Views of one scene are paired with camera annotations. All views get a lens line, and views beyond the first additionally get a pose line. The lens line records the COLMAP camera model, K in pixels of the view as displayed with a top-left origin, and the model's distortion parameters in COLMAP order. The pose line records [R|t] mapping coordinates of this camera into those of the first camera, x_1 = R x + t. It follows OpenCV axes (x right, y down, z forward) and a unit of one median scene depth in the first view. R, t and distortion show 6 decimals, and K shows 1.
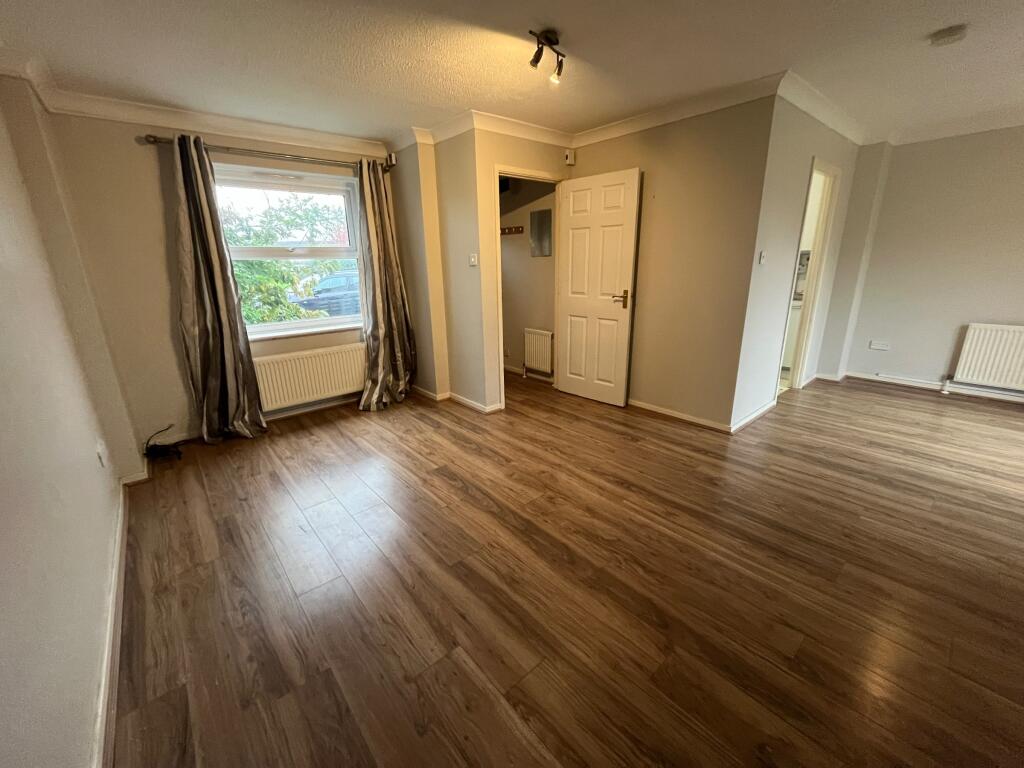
lens RADIAL K [[415.0, 0, 506.0], [0, 415.0, 381.0], [0, 0, 1]] dist [-0.009390, -0.000027]
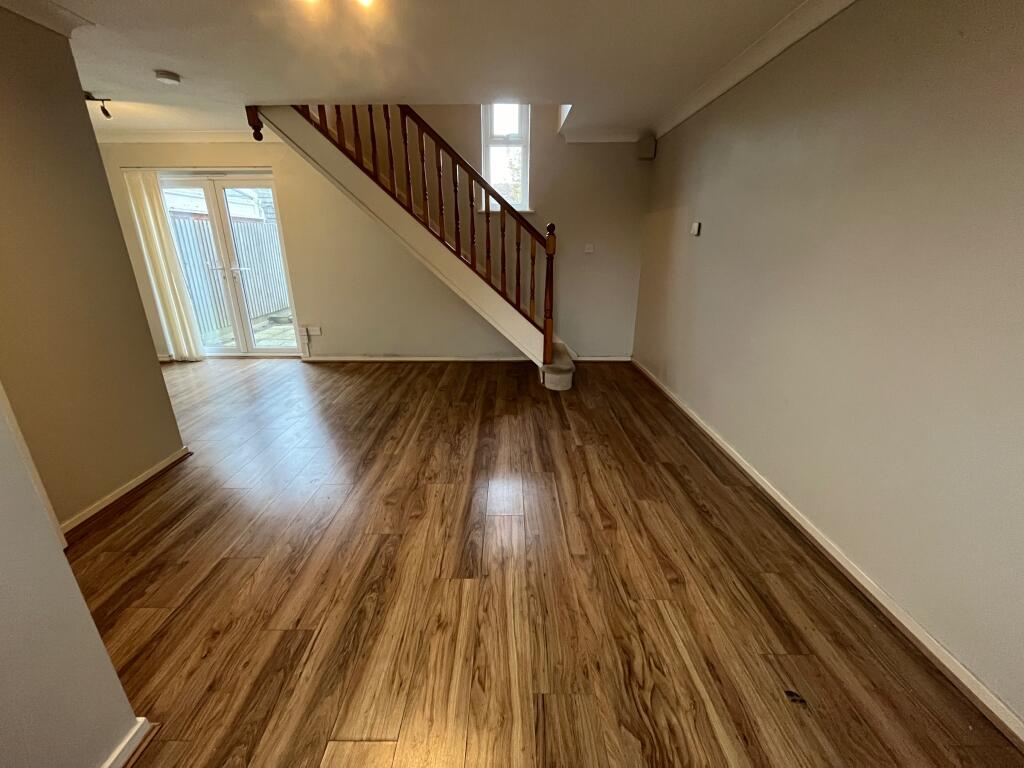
lens RADIAL K [[415.0, 0, 506.0], [0, 415.0, 381.0], [0, 0, 1]] dist [-0.009390, -0.000027]
pose [[-0.758500, -0.183471, 0.625313, -0.552775], [0.203392, 0.844968, 0.494632, -0.341714], [-0.619120, 0.502362, -0.603592, 1.212657]]
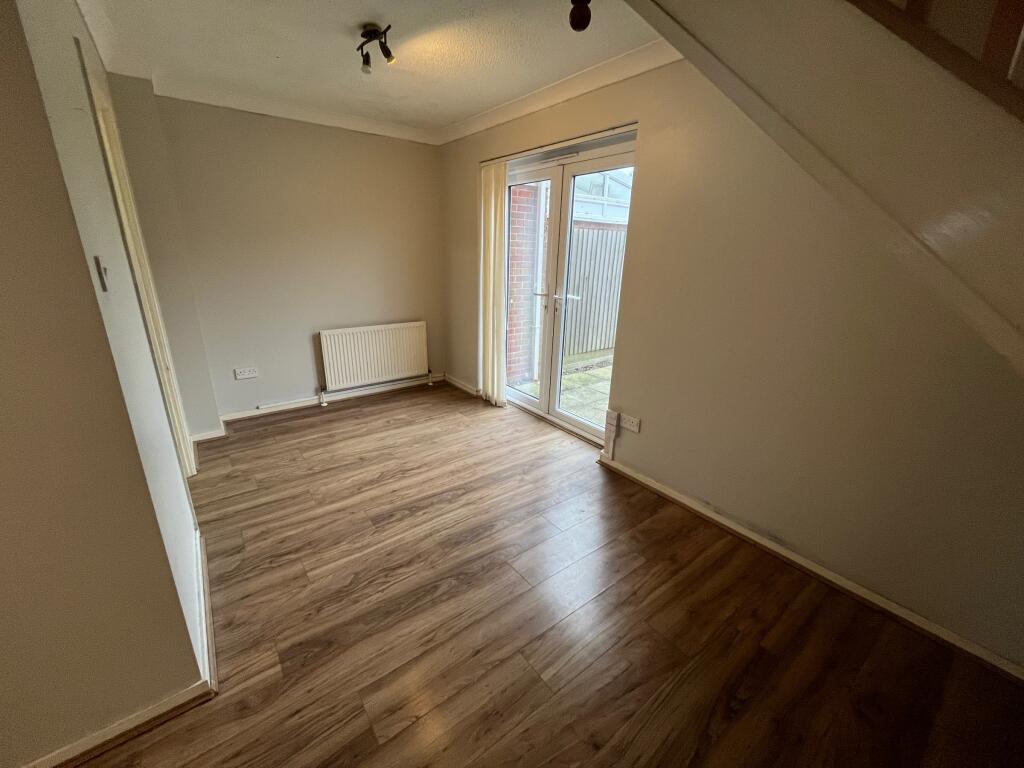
lens RADIAL K [[415.0, 0, 506.0], [0, 415.0, 381.0], [0, 0, 1]] dist [-0.009390, -0.000027]
pose [[0.057043, -0.277060, 0.959158, 0.288218], [0.260603, 0.931547, 0.253586, -0.225770], [-0.963760, 0.235494, 0.125341, 0.683950]]
